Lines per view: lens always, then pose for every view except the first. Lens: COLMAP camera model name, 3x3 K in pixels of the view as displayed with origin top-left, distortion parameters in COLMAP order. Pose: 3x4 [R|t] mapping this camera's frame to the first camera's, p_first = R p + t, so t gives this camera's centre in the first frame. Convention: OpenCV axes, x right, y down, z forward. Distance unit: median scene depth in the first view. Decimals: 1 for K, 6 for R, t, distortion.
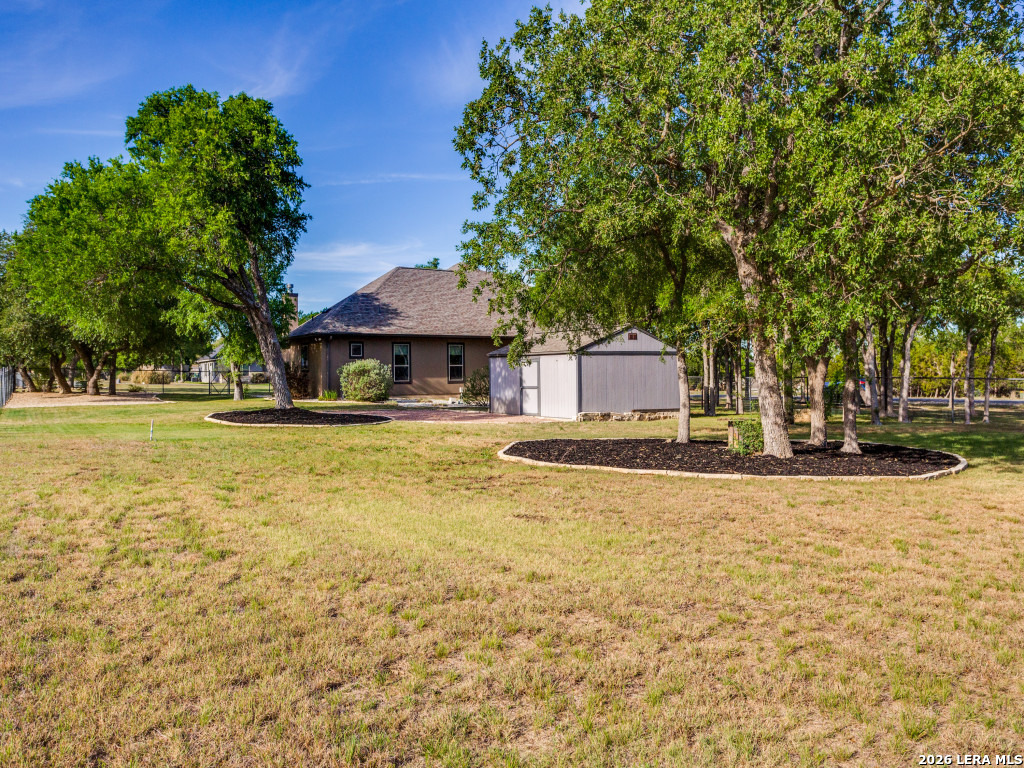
lens RADIAL K [[779.9, 0, 512.0], [0, 779.9, 384.0], [0, 0, 1]] dist [0.010061, 0.004129]
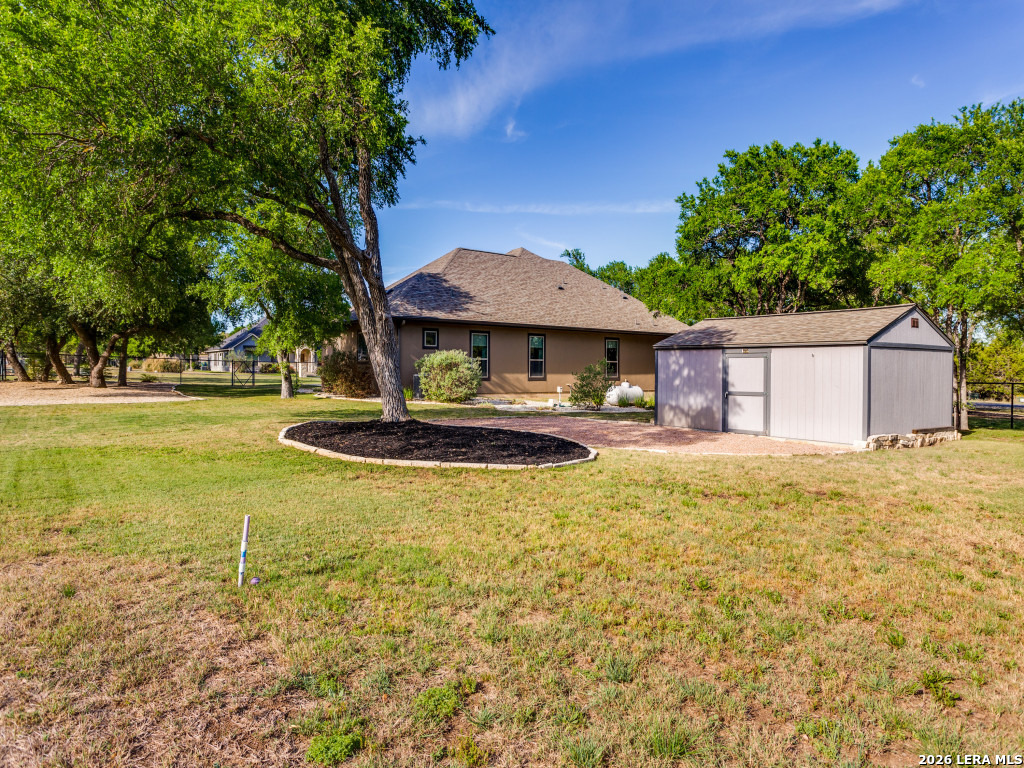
lens RADIAL K [[632.9, 0, 512.0], [0, 632.9, 384.0], [0, 0, 1]] dist [-0.001409, 0.001331]
pose [[0.996798, 0.017539, 0.078014, -0.159517], [-0.018480, 0.999765, 0.011354, -0.004850], [-0.077797, -0.012759, 0.996888, 0.315826]]
